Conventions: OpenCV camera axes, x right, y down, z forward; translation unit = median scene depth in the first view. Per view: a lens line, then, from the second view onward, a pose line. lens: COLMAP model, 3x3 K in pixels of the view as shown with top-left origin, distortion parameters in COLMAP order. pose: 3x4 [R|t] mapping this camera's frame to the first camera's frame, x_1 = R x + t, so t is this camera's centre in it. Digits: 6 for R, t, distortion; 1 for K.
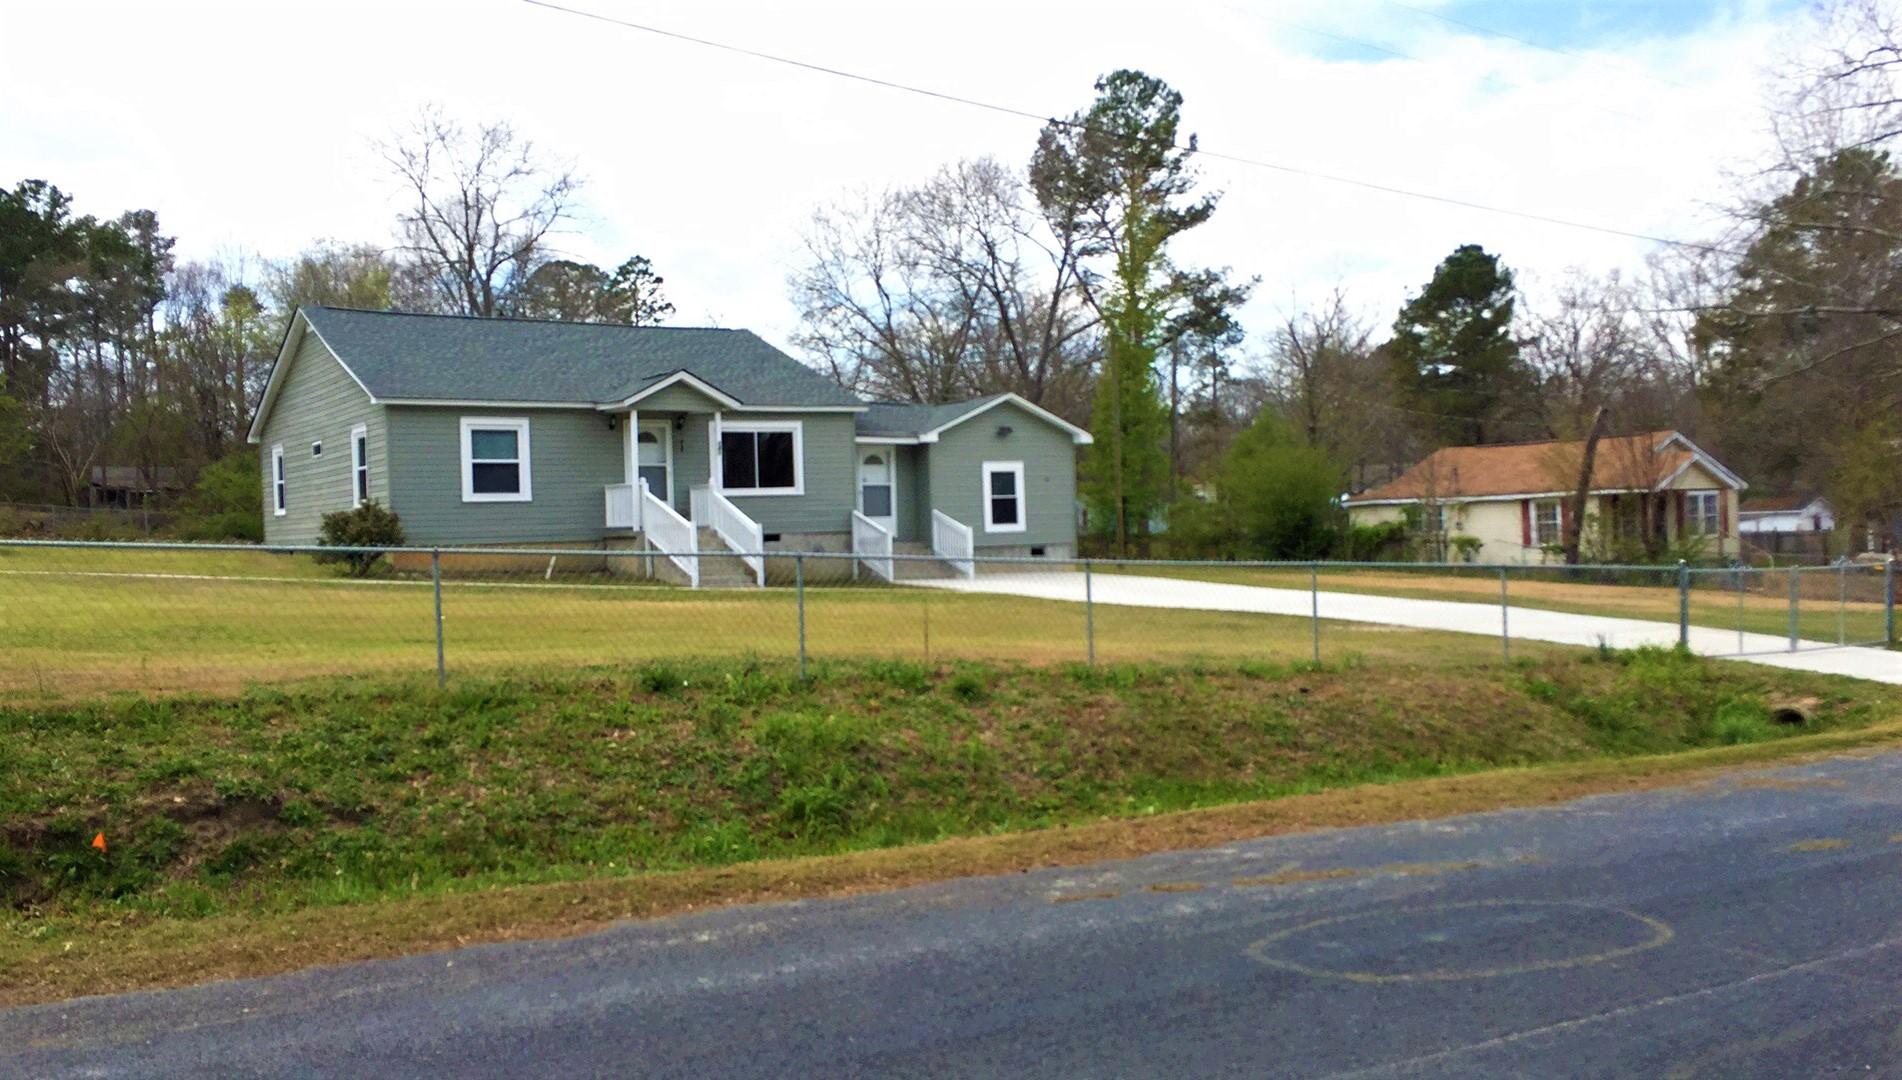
lens RADIAL K [[1605.0, 0, 951.0], [0, 1605.0, 540.0], [0, 0, 1]] dist [0.081814, 0.000993]
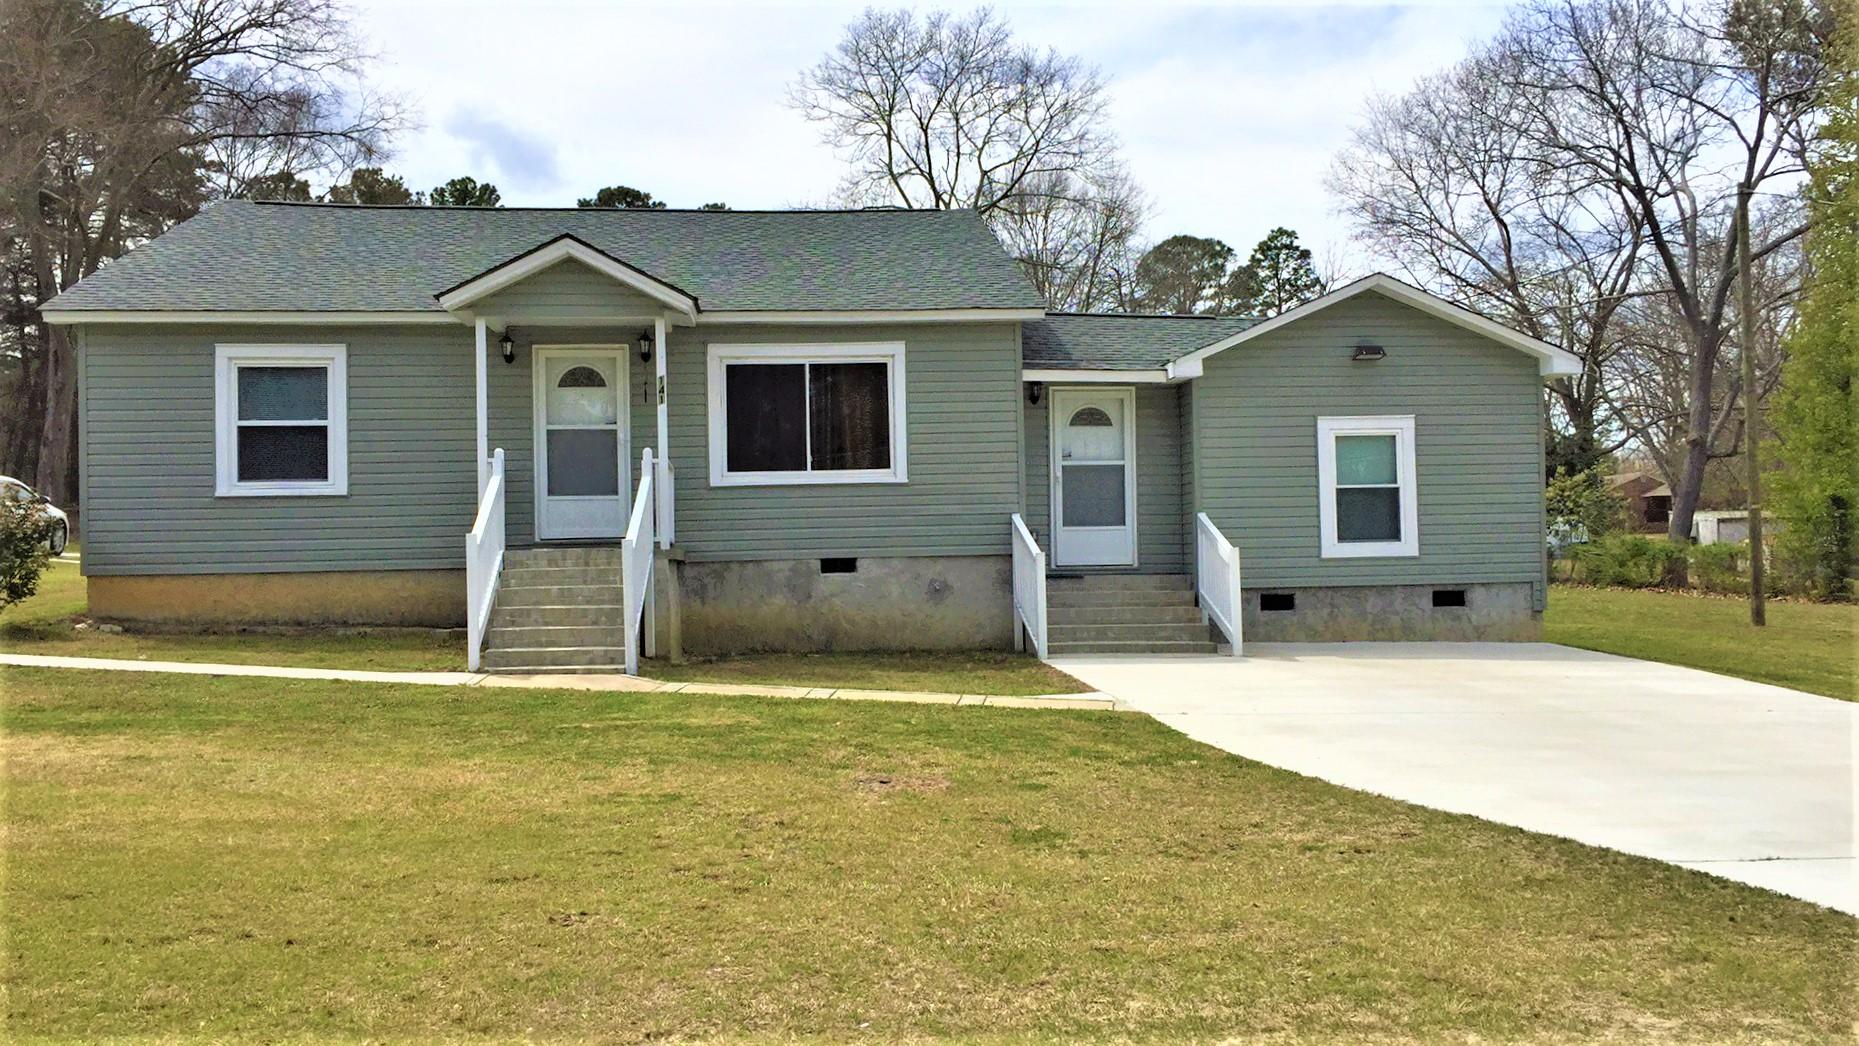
lens RADIAL K [[1630.1, 0, 929.5], [0, 1630.1, 523.0], [0, 0, 1]] dist [0.058027, 0.000527]
pose [[0.893336, 0.003269, -0.449378, 0.145253], [-0.010722, 0.999844, -0.014041, -0.007570], [0.449262, 0.017361, 0.893232, 0.508610]]
